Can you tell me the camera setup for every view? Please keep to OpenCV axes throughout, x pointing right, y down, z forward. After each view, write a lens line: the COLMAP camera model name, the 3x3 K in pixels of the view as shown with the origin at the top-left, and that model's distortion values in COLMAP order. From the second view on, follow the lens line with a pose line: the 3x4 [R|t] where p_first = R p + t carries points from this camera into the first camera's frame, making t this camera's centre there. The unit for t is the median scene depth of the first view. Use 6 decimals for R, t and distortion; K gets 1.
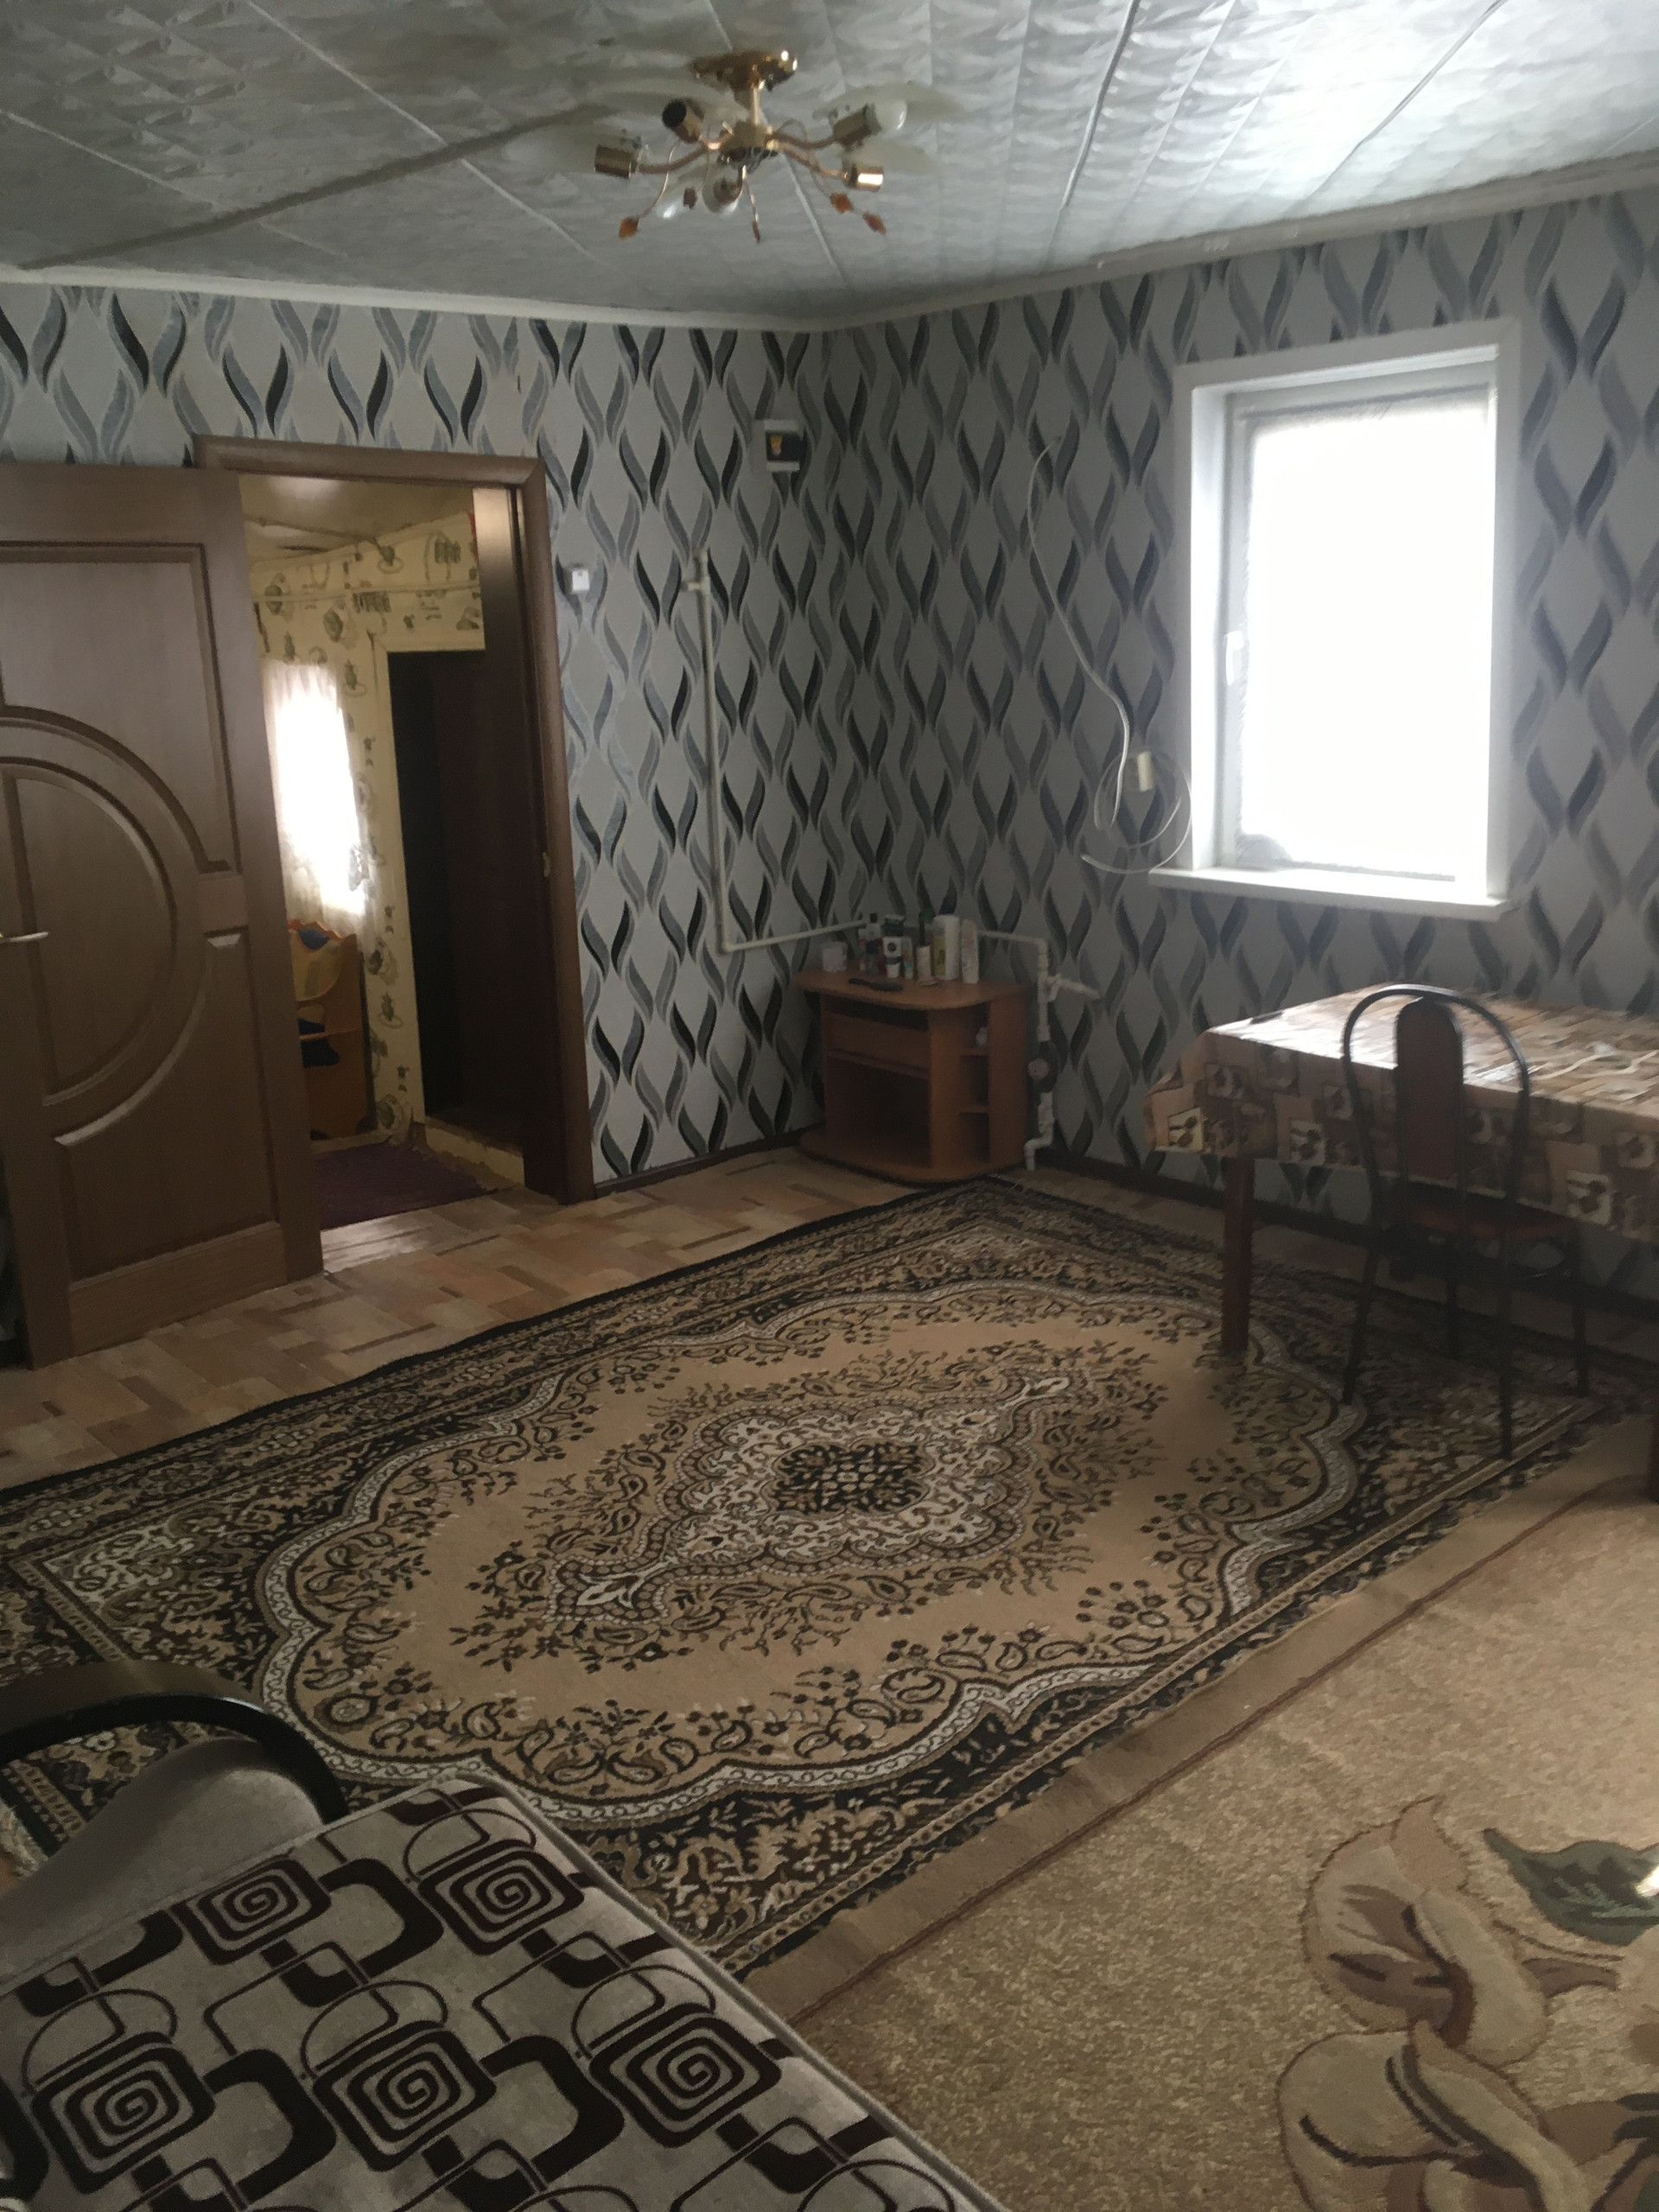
lens RADIAL K [[1867.0, 0, 829.3], [0, 1867.0, 1106.1], [0, 0, 1]] dist [0.058570, -0.003447]
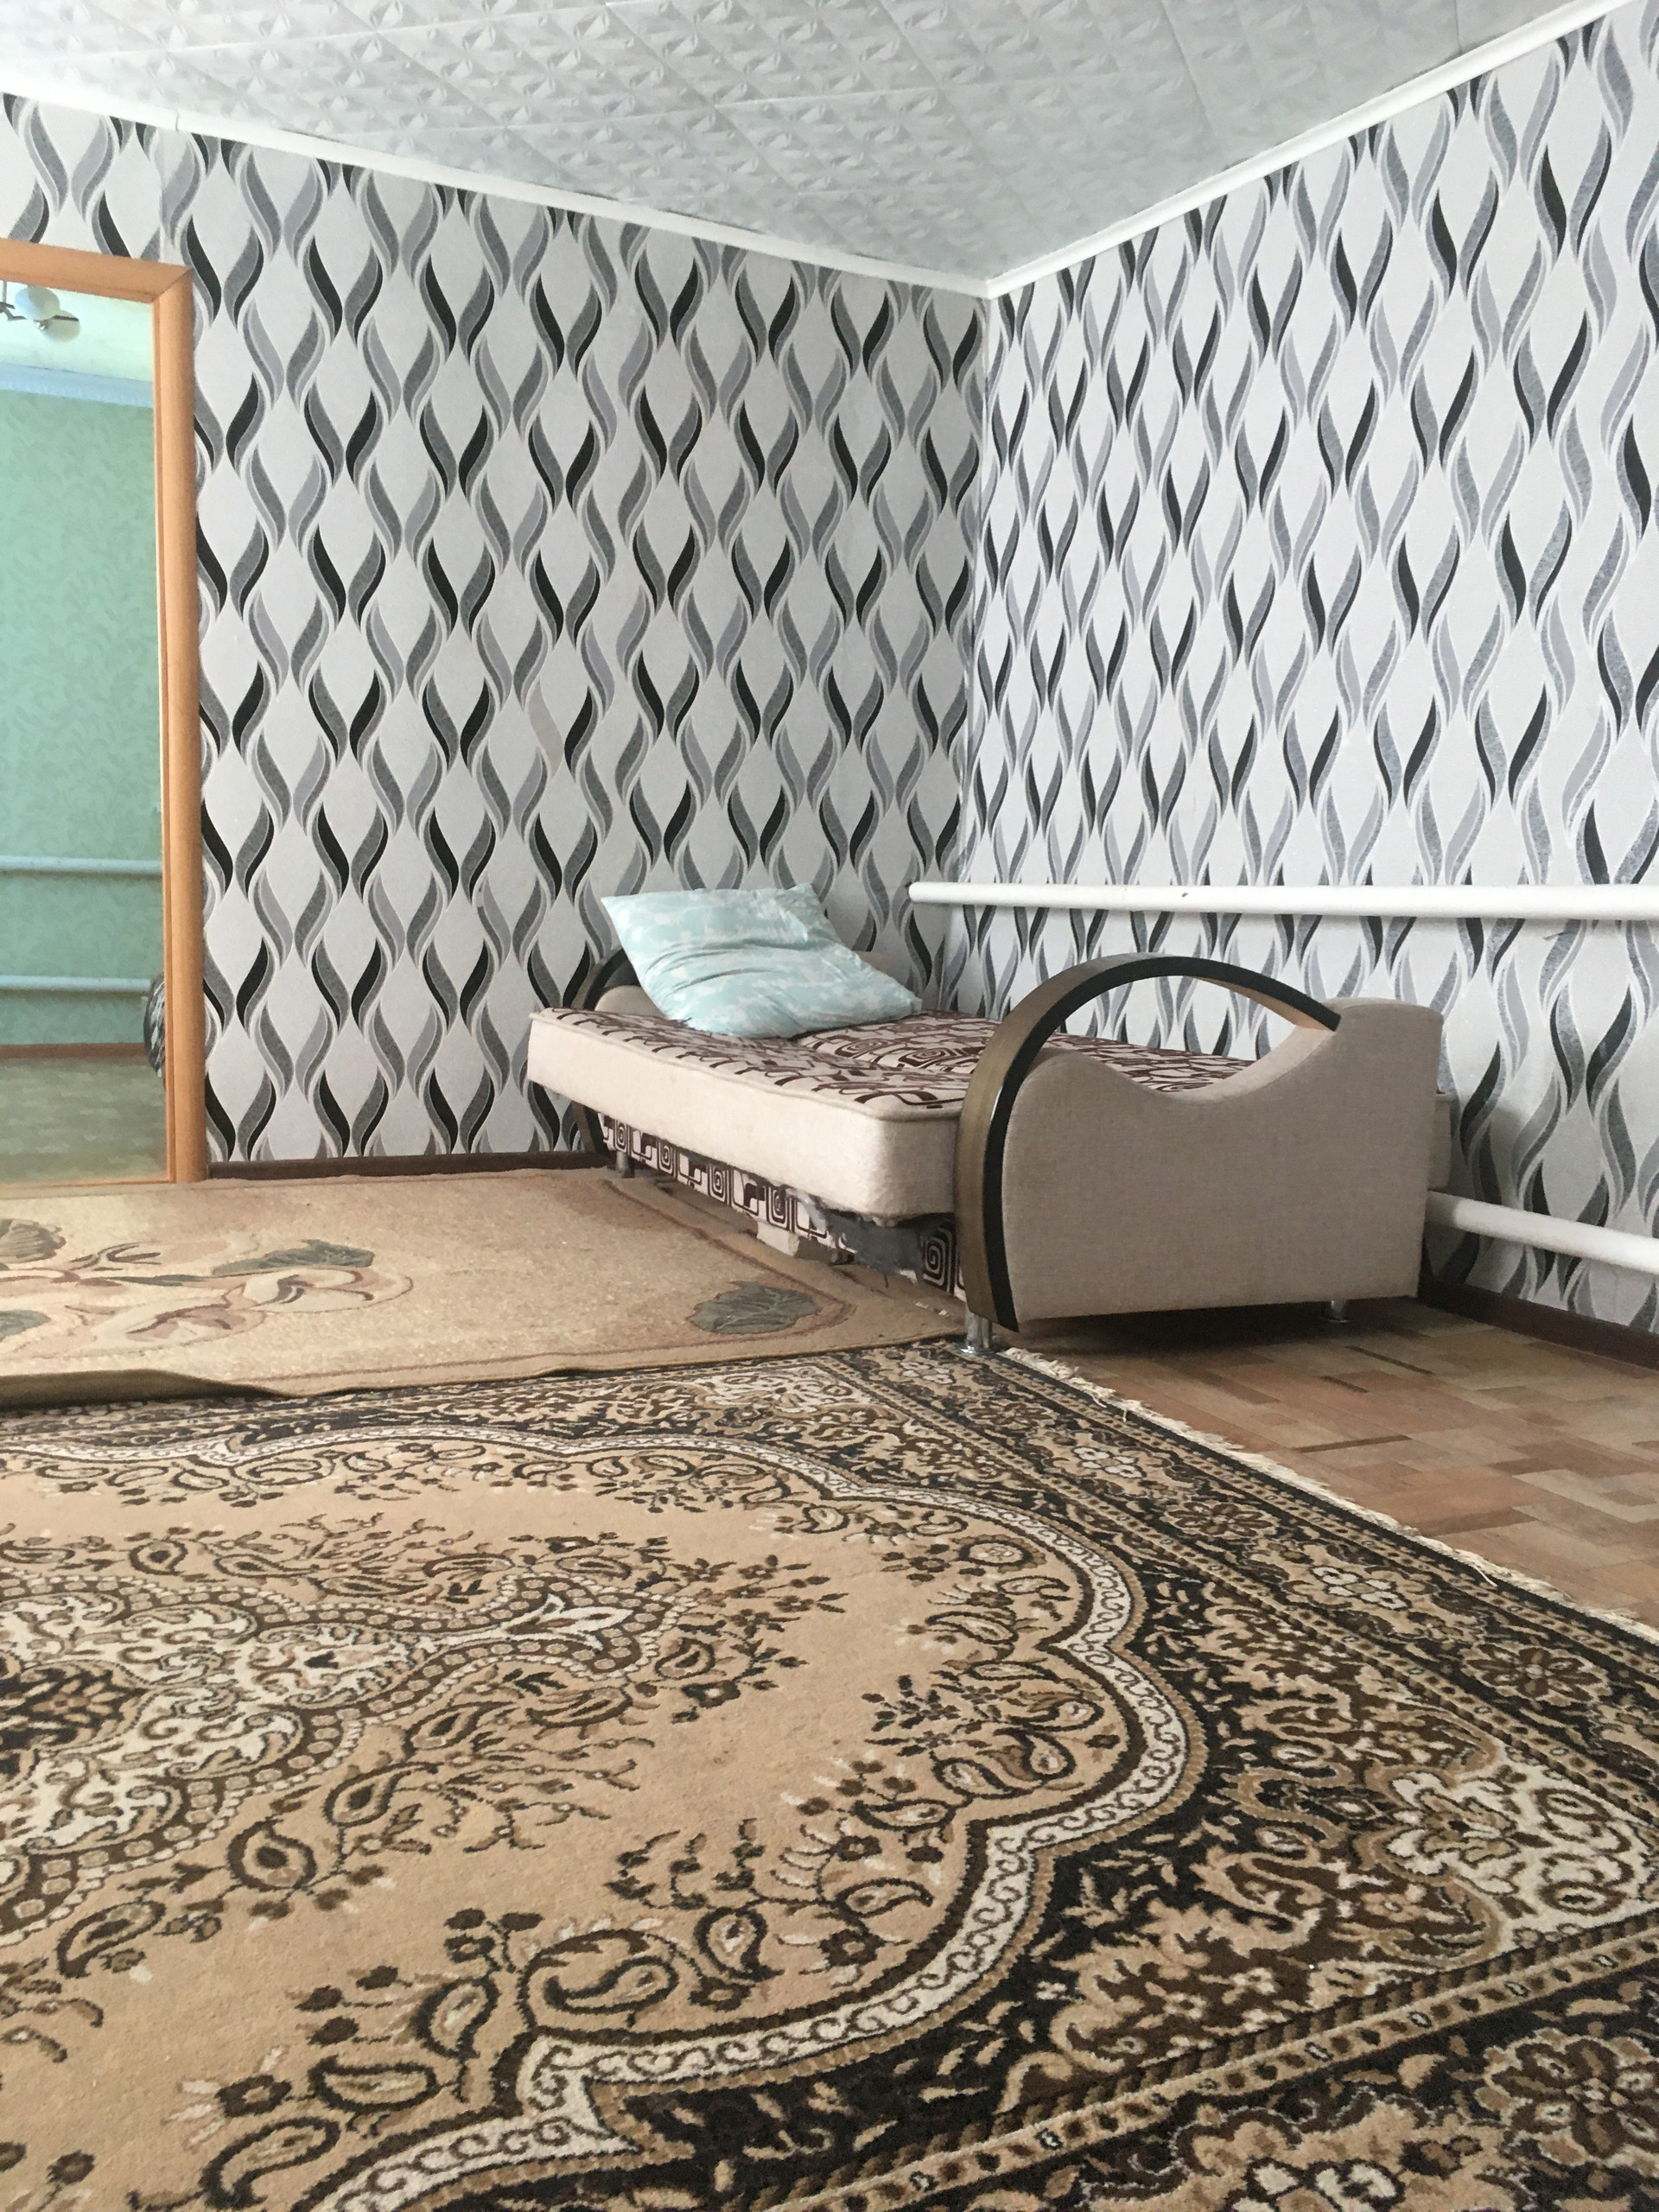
lens RADIAL K [[1867.0, 0, 829.9], [0, 1867.0, 1105.6], [0, 0, 1]] dist [0.058570, -0.003447]
pose [[-0.958597, -0.031094, 0.283064, -0.355718], [0.076948, 0.928760, 0.362606, -0.090706], [-0.274173, 0.369374, -0.887914, 1.447433]]
